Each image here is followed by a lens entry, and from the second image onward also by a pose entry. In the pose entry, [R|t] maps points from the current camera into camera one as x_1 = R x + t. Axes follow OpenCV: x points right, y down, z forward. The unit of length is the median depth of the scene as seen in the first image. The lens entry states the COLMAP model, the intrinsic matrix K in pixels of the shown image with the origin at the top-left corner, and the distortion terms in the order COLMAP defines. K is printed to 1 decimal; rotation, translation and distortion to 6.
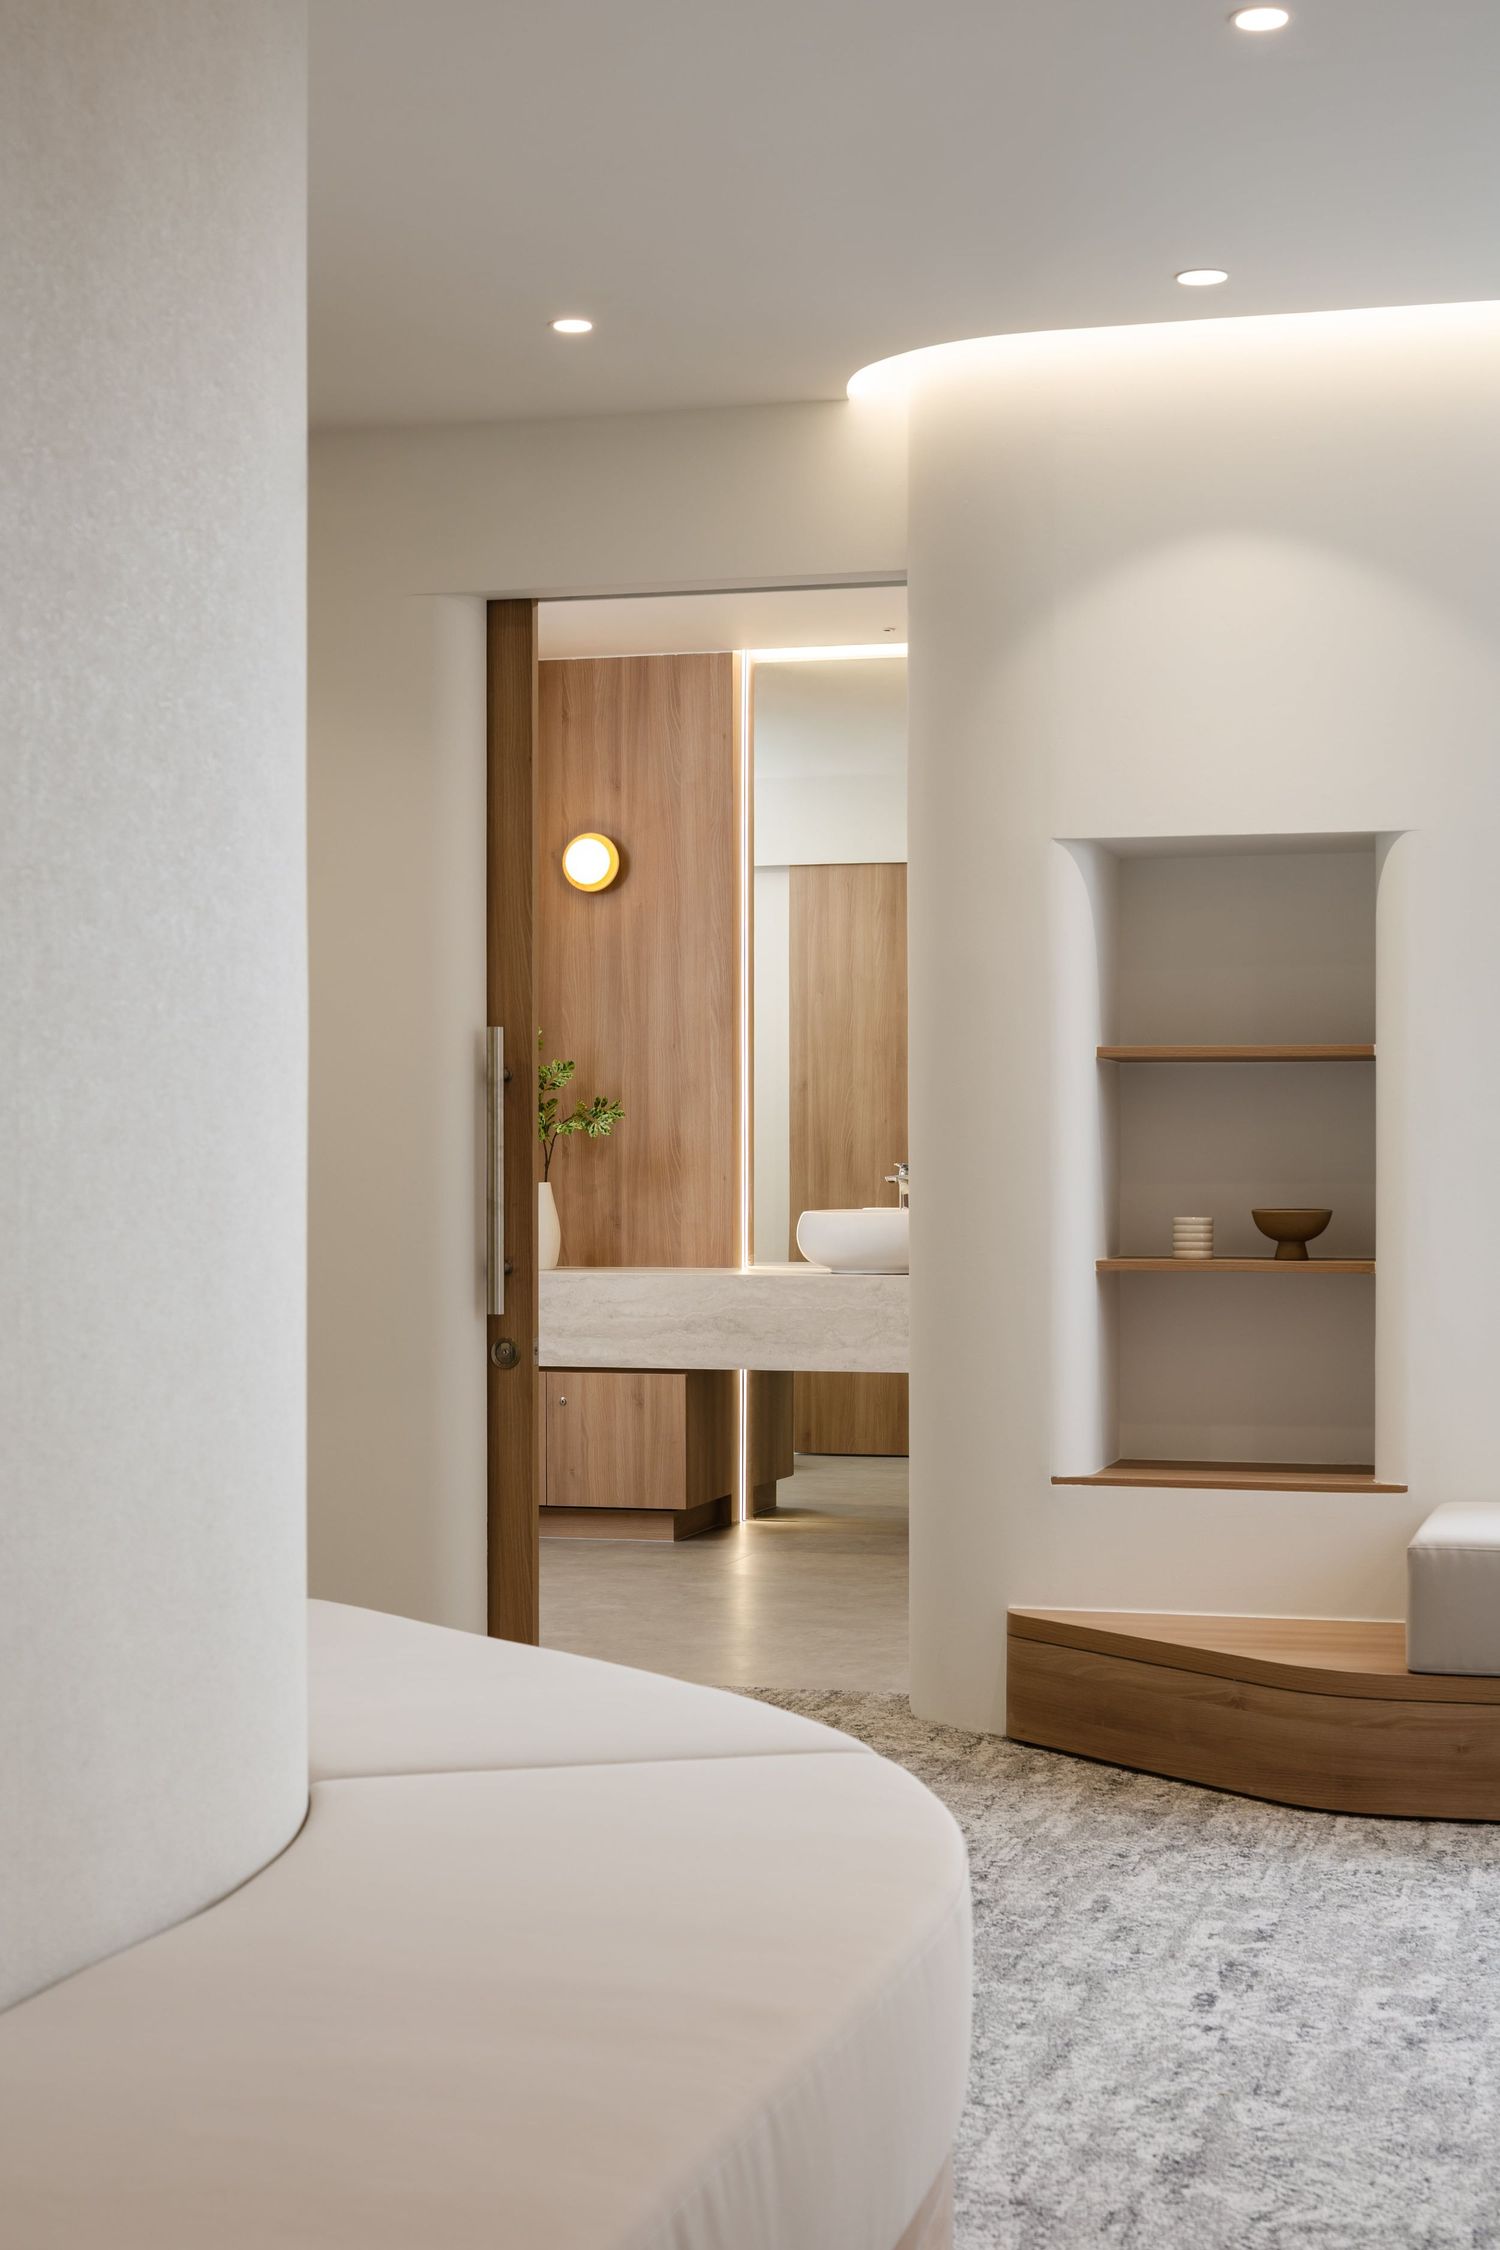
lens RADIAL K [[3227.6, 0, 756.0], [0, 3227.6, 1137.6], [0, 0, 1]] dist [-0.024196, 0.000000]
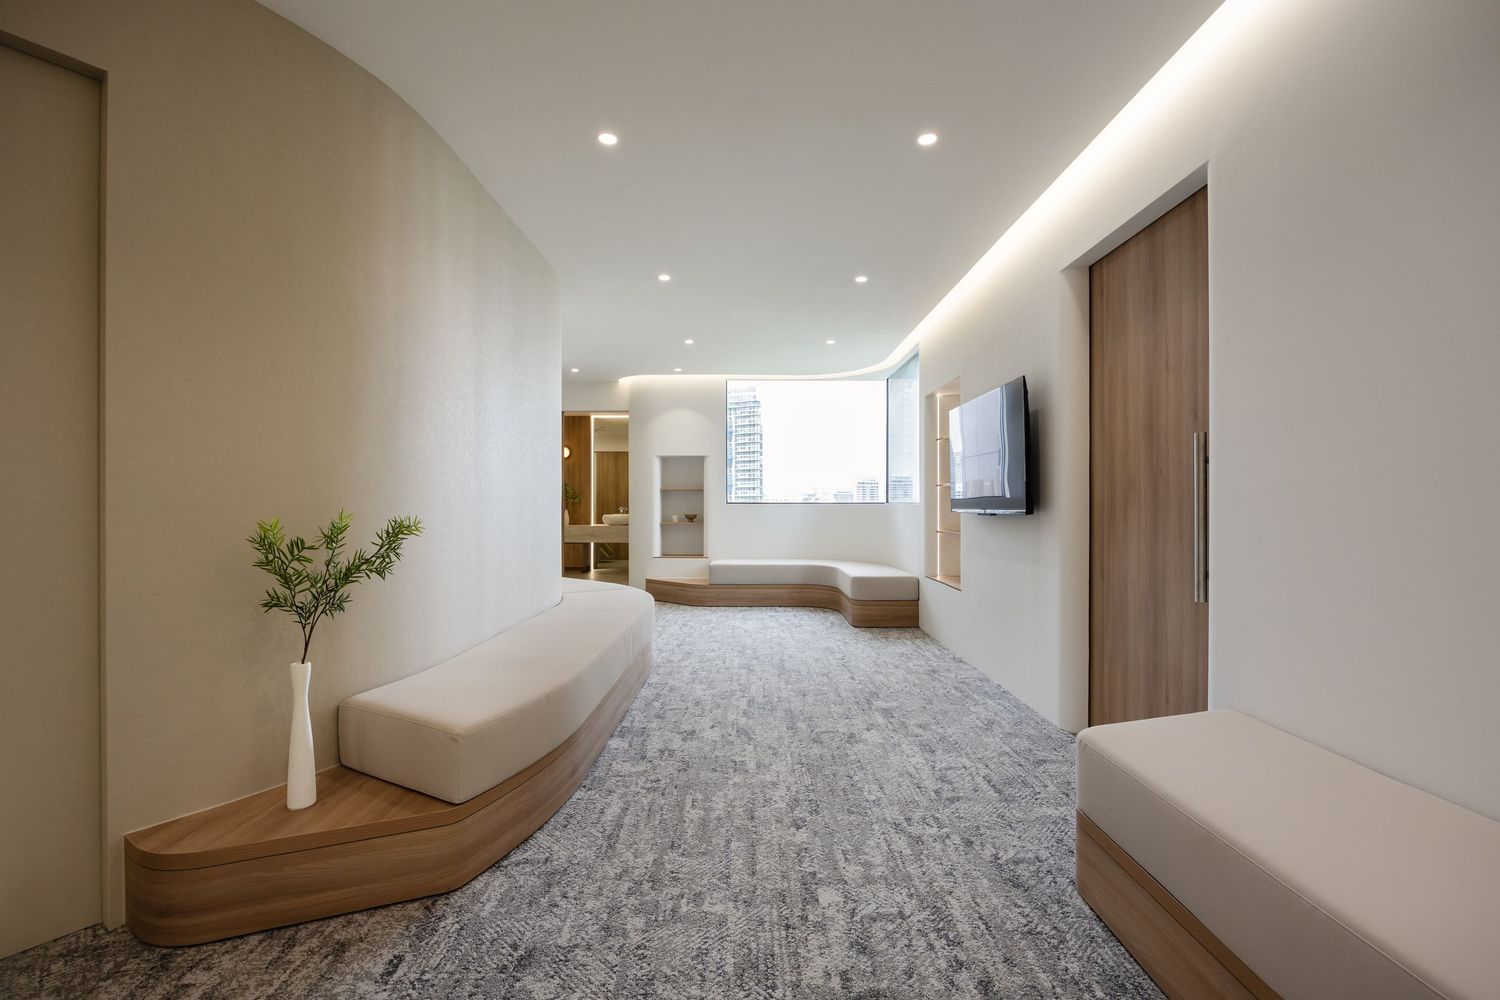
lens RADIAL K [[650.1, 0, 753.0], [0, 650.1, 507.3], [0, 0, 1]] dist [-0.015311, 0.000373]
pose [[0.963548, -0.000757, 0.267534, -0.058677], [-0.002480, 0.999928, 0.011760, -0.007127], [-0.267523, -0.011995, 0.963477, -0.269119]]
